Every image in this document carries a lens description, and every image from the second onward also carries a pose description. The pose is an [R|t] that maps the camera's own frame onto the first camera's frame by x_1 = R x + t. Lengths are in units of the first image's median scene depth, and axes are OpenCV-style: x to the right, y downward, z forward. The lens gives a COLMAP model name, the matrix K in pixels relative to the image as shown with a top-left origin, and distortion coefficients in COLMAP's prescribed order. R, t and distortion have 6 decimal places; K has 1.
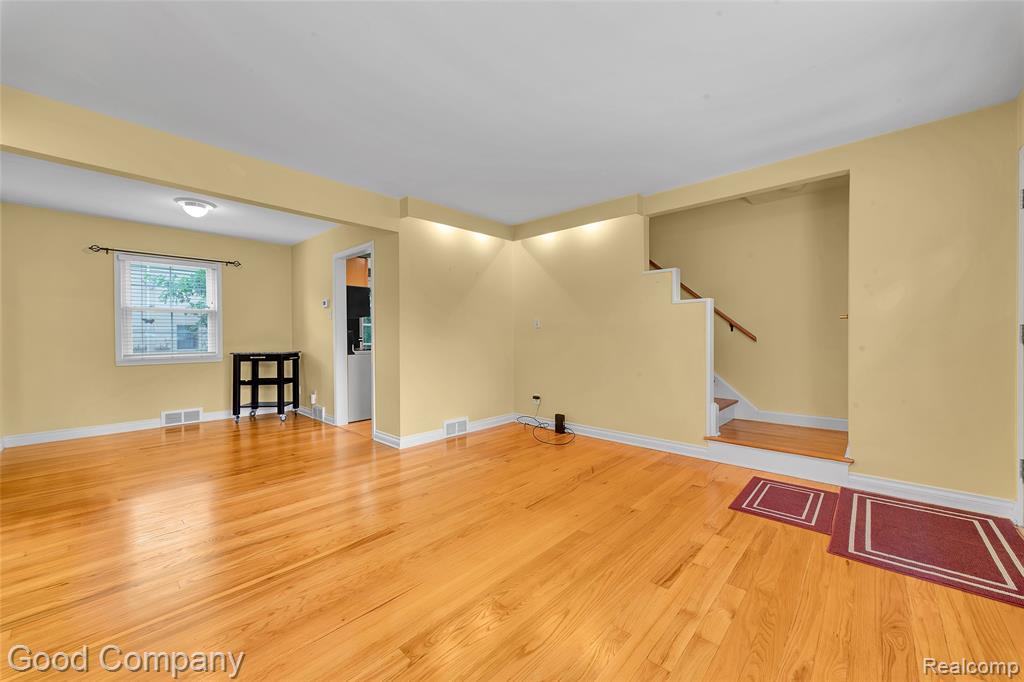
lens RADIAL K [[396.1, 0, 512.0], [0, 396.1, 341.0], [0, 0, 1]] dist [0.007058, 0.000091]
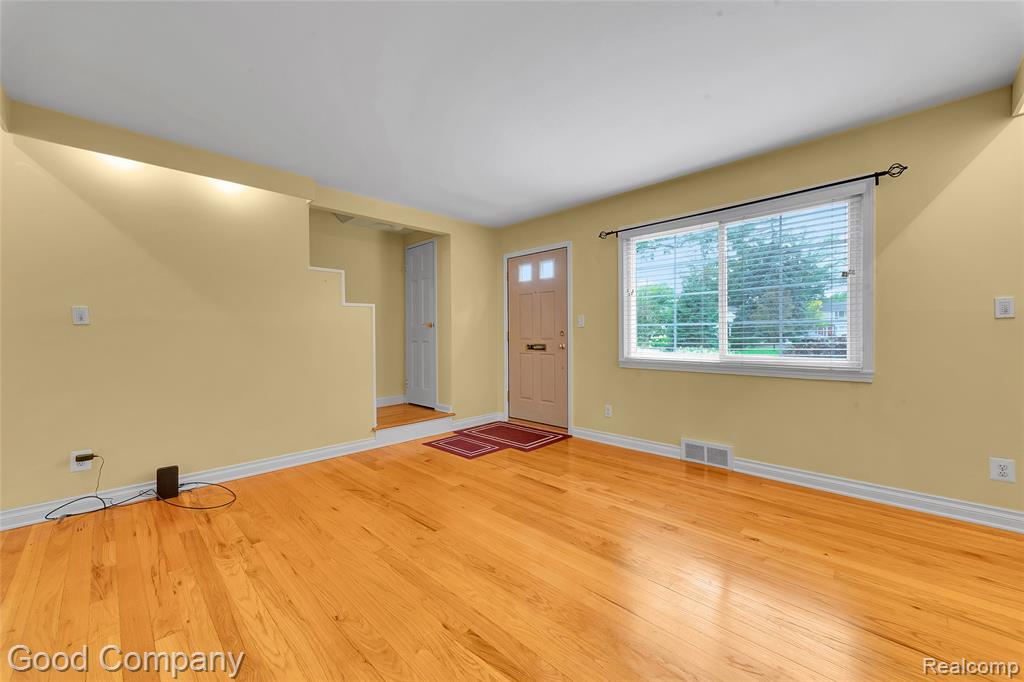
lens RADIAL K [[396.1, 0, 512.0], [0, 396.1, 341.0], [0, 0, 1]] dist [0.007058, 0.000091]
pose [[0.032840, -0.011580, 0.999394, -0.626366], [0.020105, 0.999738, 0.010923, -0.007704], [-0.999258, 0.019734, 0.033064, 0.588244]]
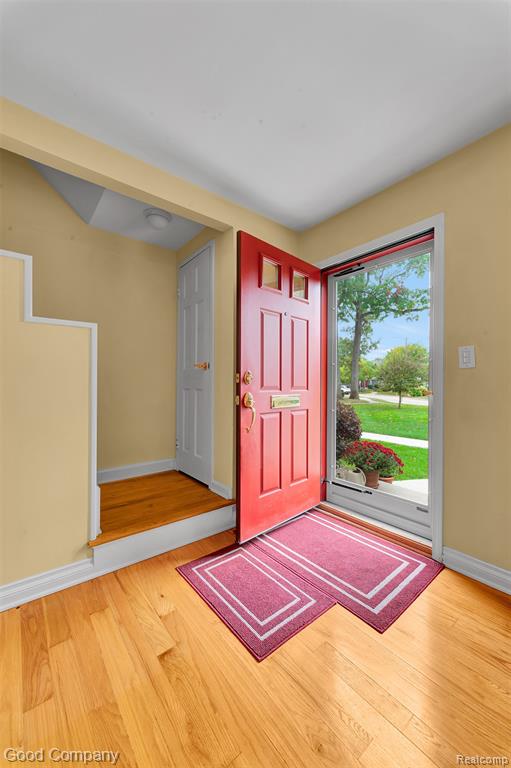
lens RADIAL K [[297.1, 0, 255.5], [0, 297.1, 384.0], [0, 0, 1]] dist [0.007058, 0.000091]
pose [[0.146809, 0.000851, 0.989164, 0.062567], [0.006383, 0.999978, -0.001808, -0.008129], [-0.989144, 0.006579, 0.146800, 0.691138]]
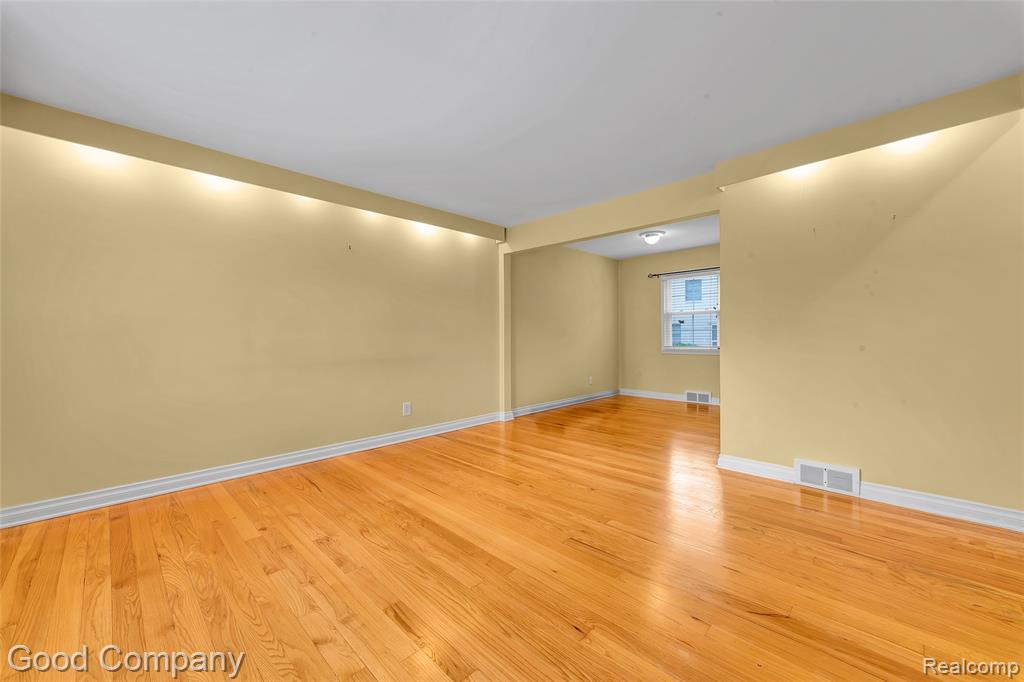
lens RADIAL K [[396.1, 0, 512.0], [0, 396.1, 341.0], [0, 0, 1]] dist [0.007058, 0.000091]
pose [[-0.033452, 0.018336, -0.999272, 0.654115], [-0.004488, 0.999819, 0.018496, -0.011681], [0.999430, 0.005103, -0.033364, 0.669552]]
